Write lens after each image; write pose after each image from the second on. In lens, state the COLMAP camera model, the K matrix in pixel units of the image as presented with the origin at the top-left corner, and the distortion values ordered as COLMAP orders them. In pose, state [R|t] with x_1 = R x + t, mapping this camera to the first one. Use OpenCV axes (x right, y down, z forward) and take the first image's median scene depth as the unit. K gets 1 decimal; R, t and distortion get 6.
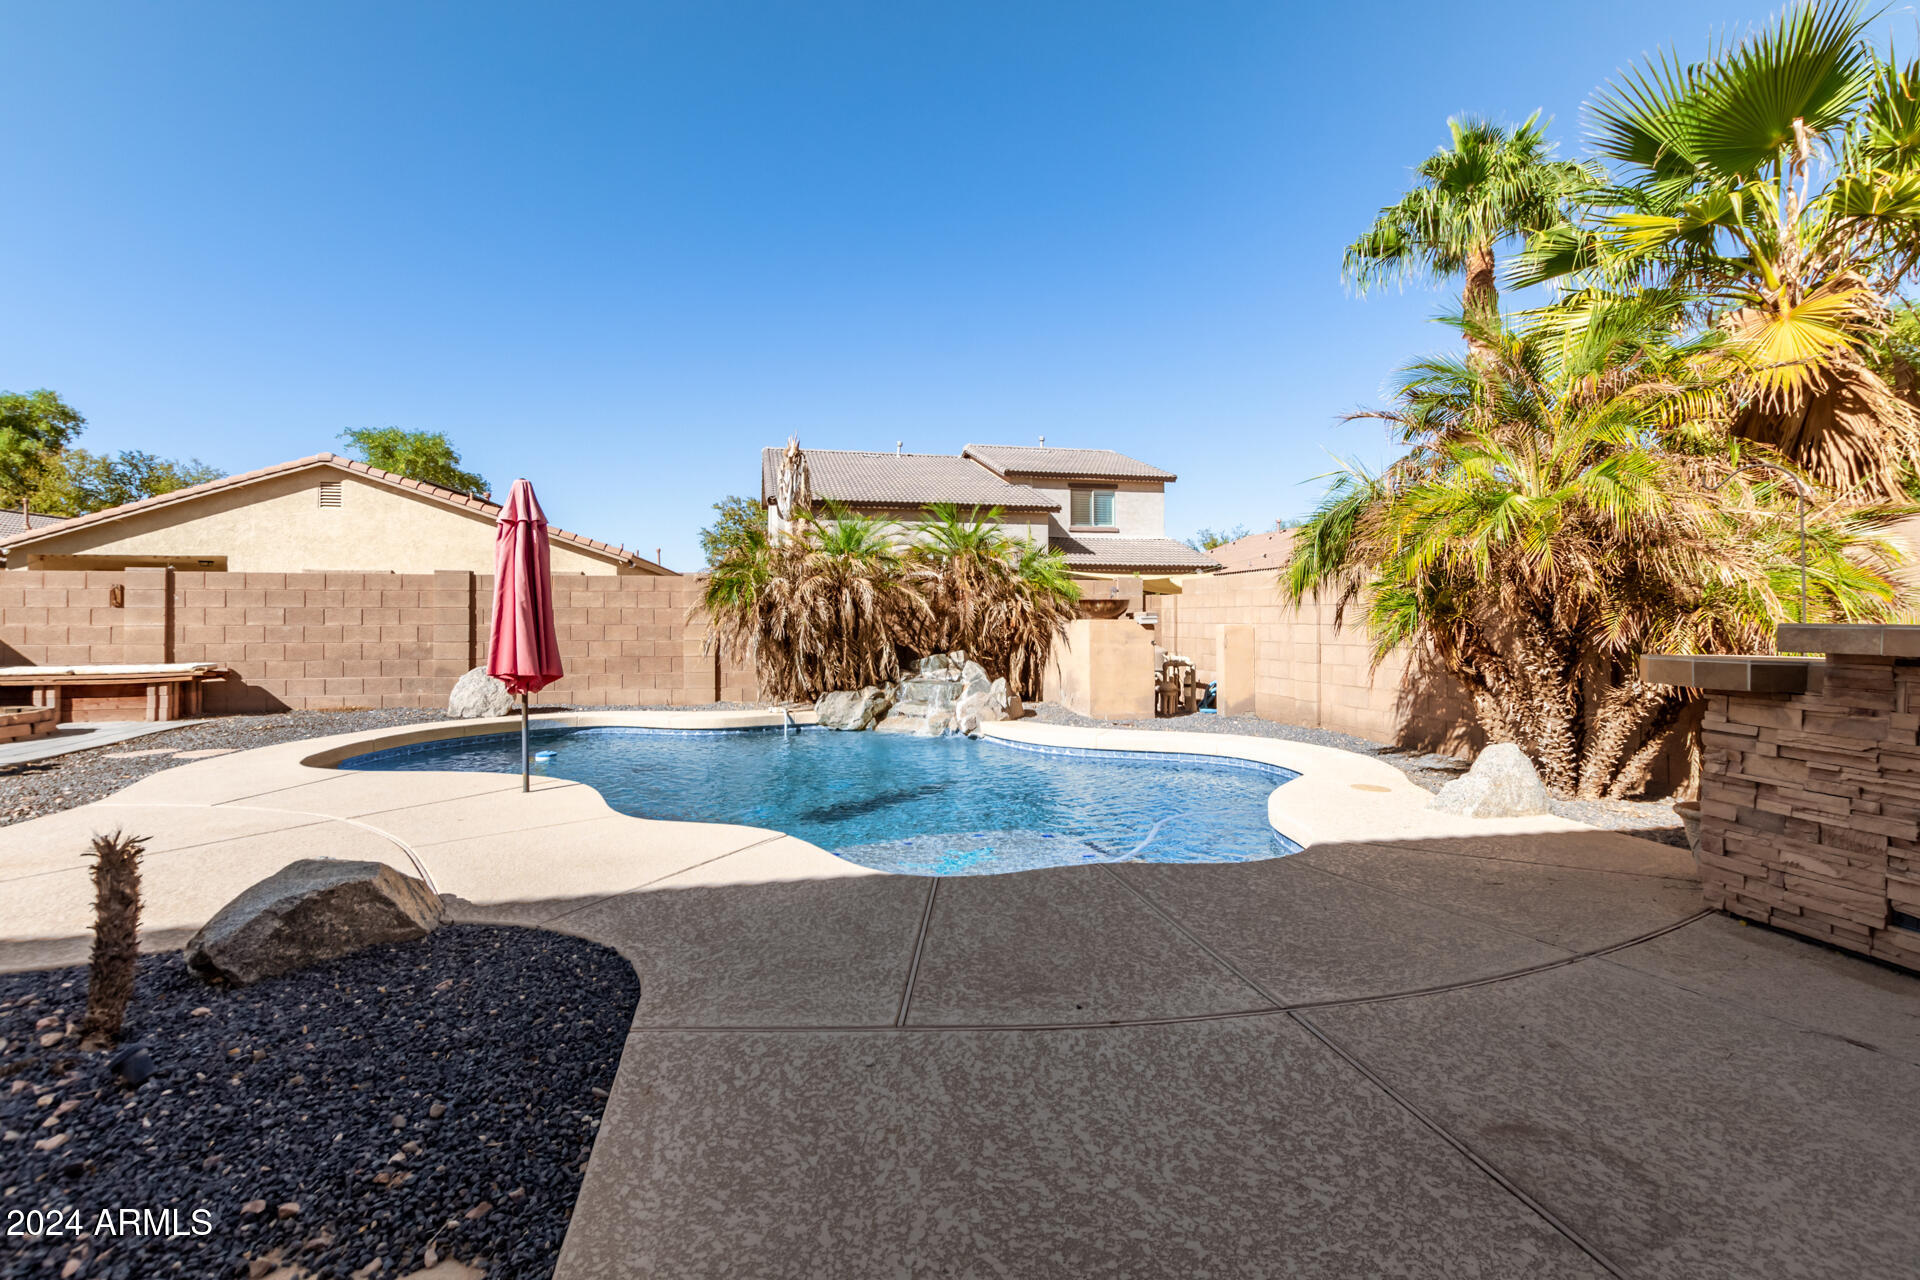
lens RADIAL K [[909.7, 0, 974.9], [0, 909.7, 612.9], [0, 0, 1]] dist [0.003636, 0.000349]
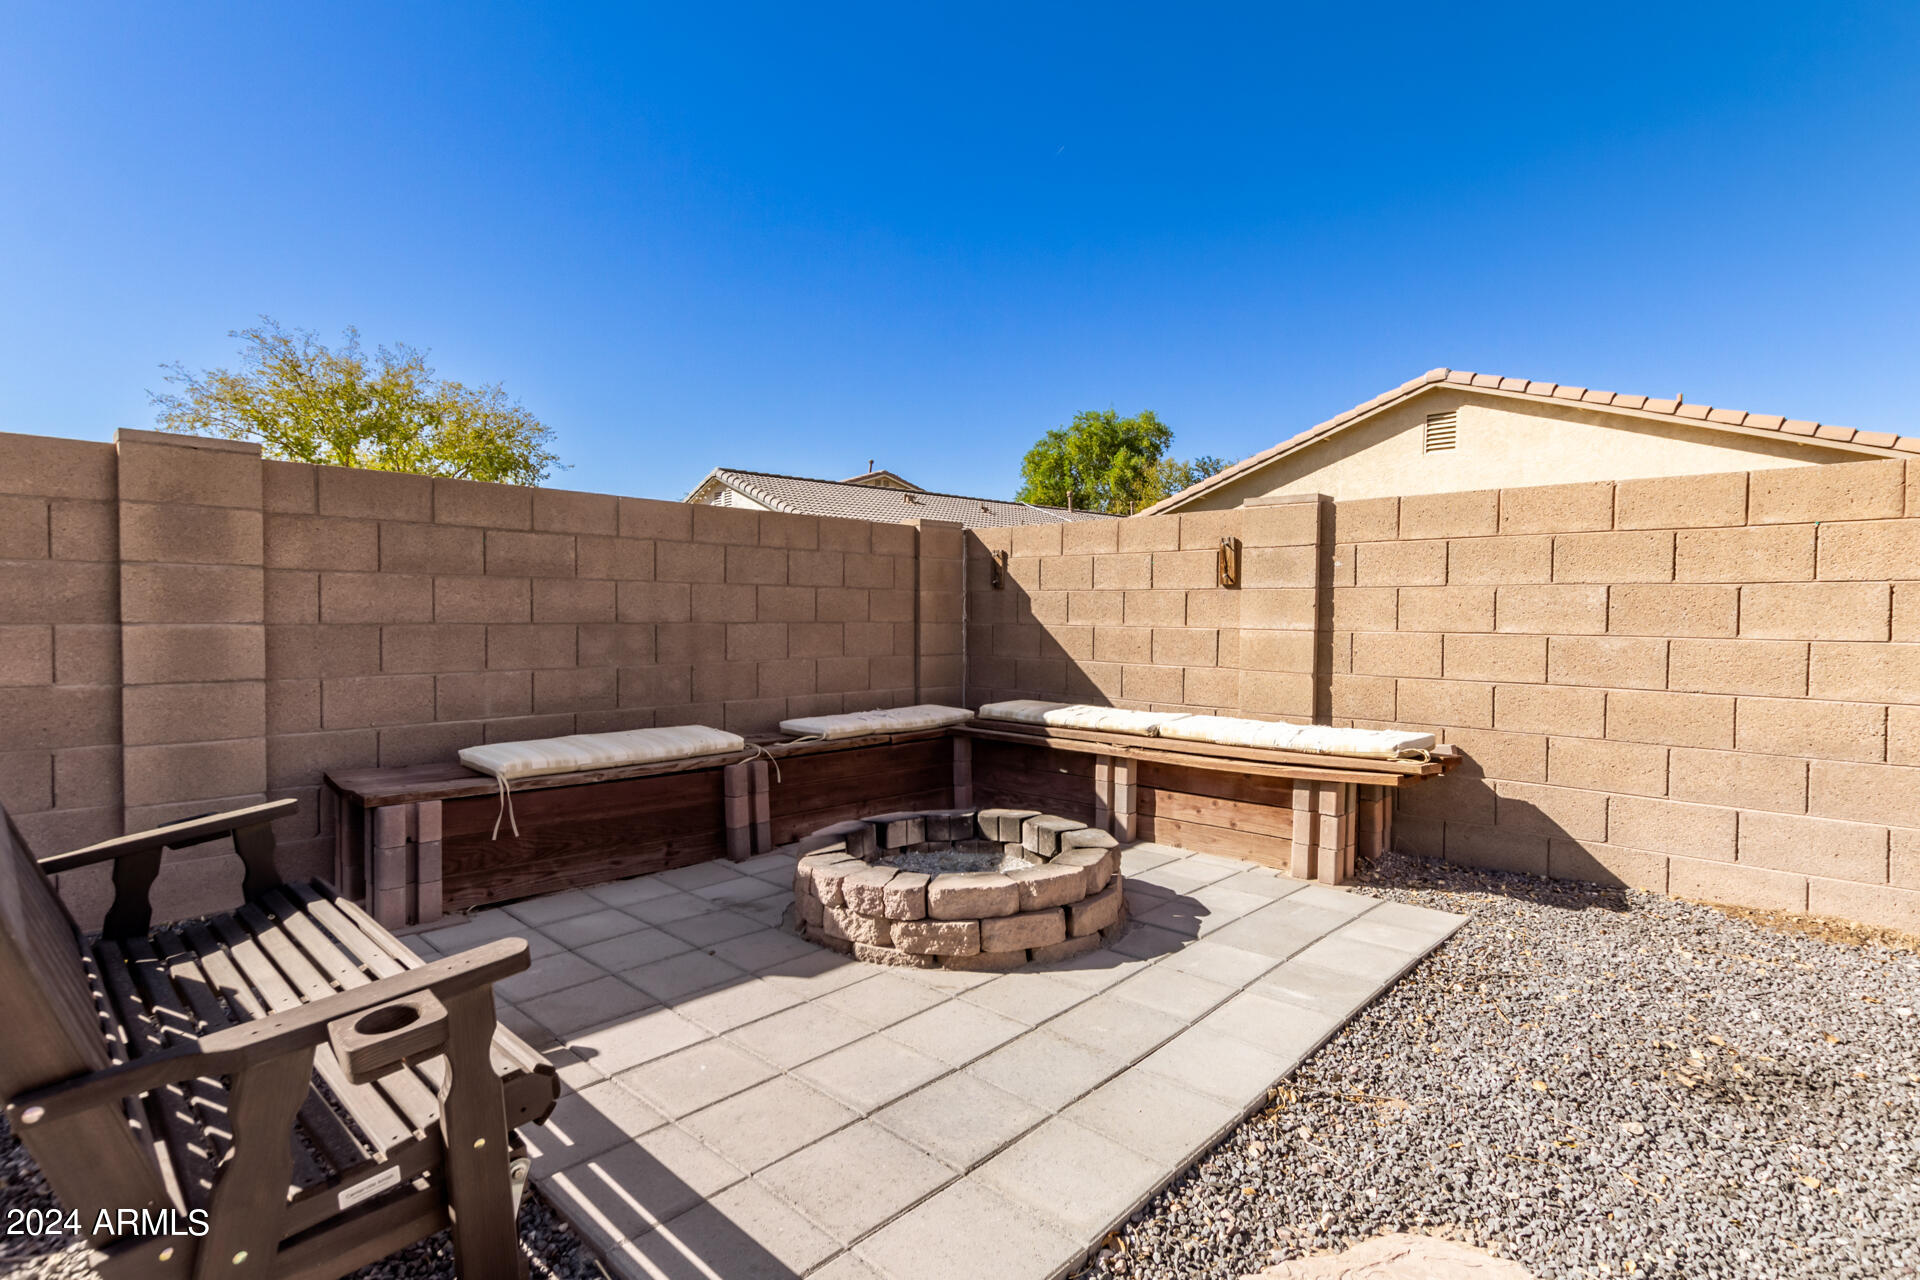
lens RADIAL K [[909.7, 0, 965.4], [0, 909.7, 628.0], [0, 0, 1]] dist [0.003636, 0.000349]
pose [[0.546025, 0.020762, -0.837512, -0.600483], [-0.006314, 0.999766, 0.020668, 0.005162], [0.837745, -0.005997, 0.546029, 0.611078]]
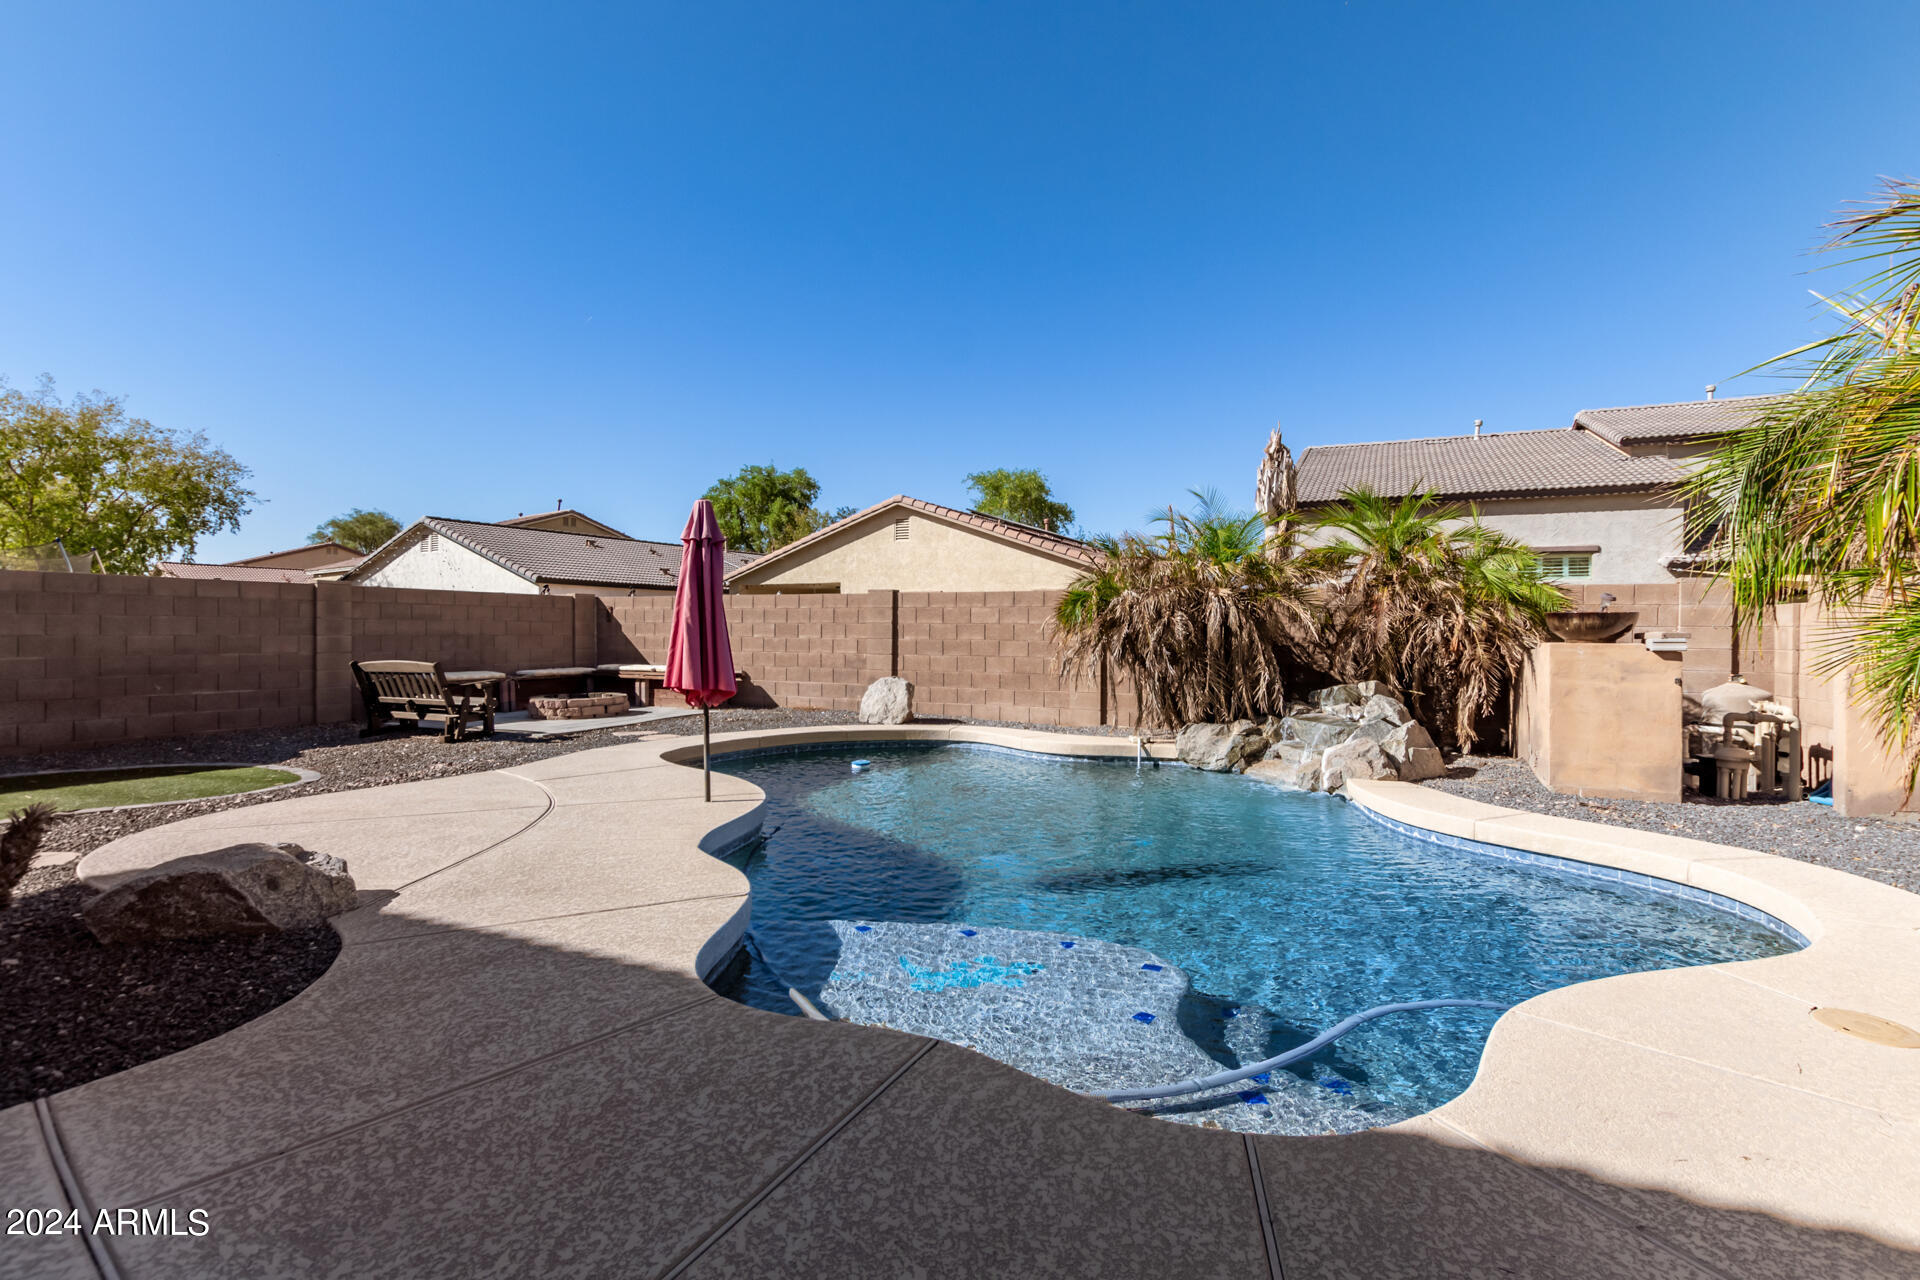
lens RADIAL K [[909.7, 0, 963.5], [0, 909.7, 631.5], [0, 0, 1]] dist [0.003636, 0.000349]
pose [[0.776923, 0.007333, -0.629553, 0.208781], [-0.005351, 0.999973, 0.005044, -0.001732], [0.629573, -0.000550, 0.776941, 0.208094]]
